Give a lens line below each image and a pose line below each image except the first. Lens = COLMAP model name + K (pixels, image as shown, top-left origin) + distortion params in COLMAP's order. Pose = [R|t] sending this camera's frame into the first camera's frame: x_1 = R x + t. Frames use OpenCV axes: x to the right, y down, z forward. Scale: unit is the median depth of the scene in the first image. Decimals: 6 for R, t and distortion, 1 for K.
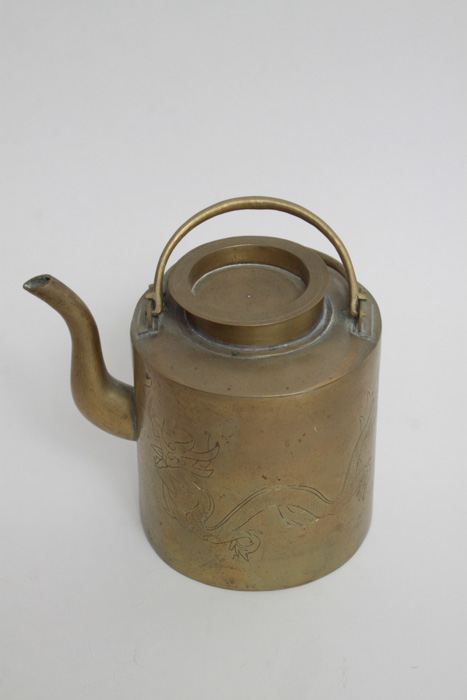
lens RADIAL K [[1528.3, 0, 237.4], [0, 1528.3, 347.1], [0, 0, 1]] dist [0.270532, 0.000000]
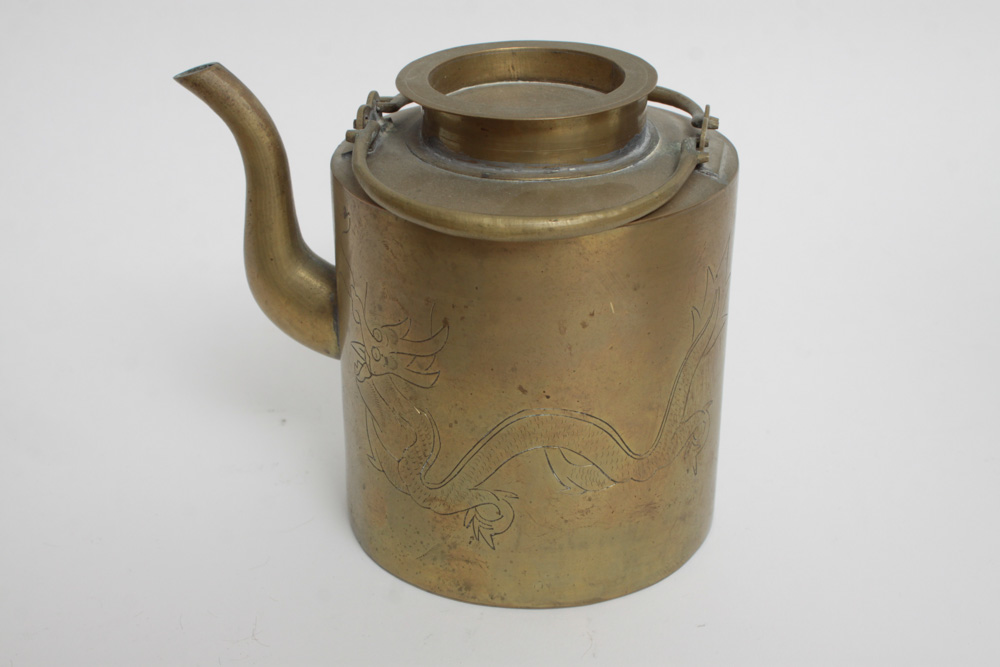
lens RADIAL K [[1549.8, 0, 490.2], [0, 1549.8, 337.1], [0, 0, 1]] dist [0.031237, 0.000000]
pose [[0.991842, 0.064987, -0.109661, 0.067574], [-0.083022, 0.982136, -0.168869, 0.162244], [0.096728, 0.176596, 0.979519, 0.394418]]
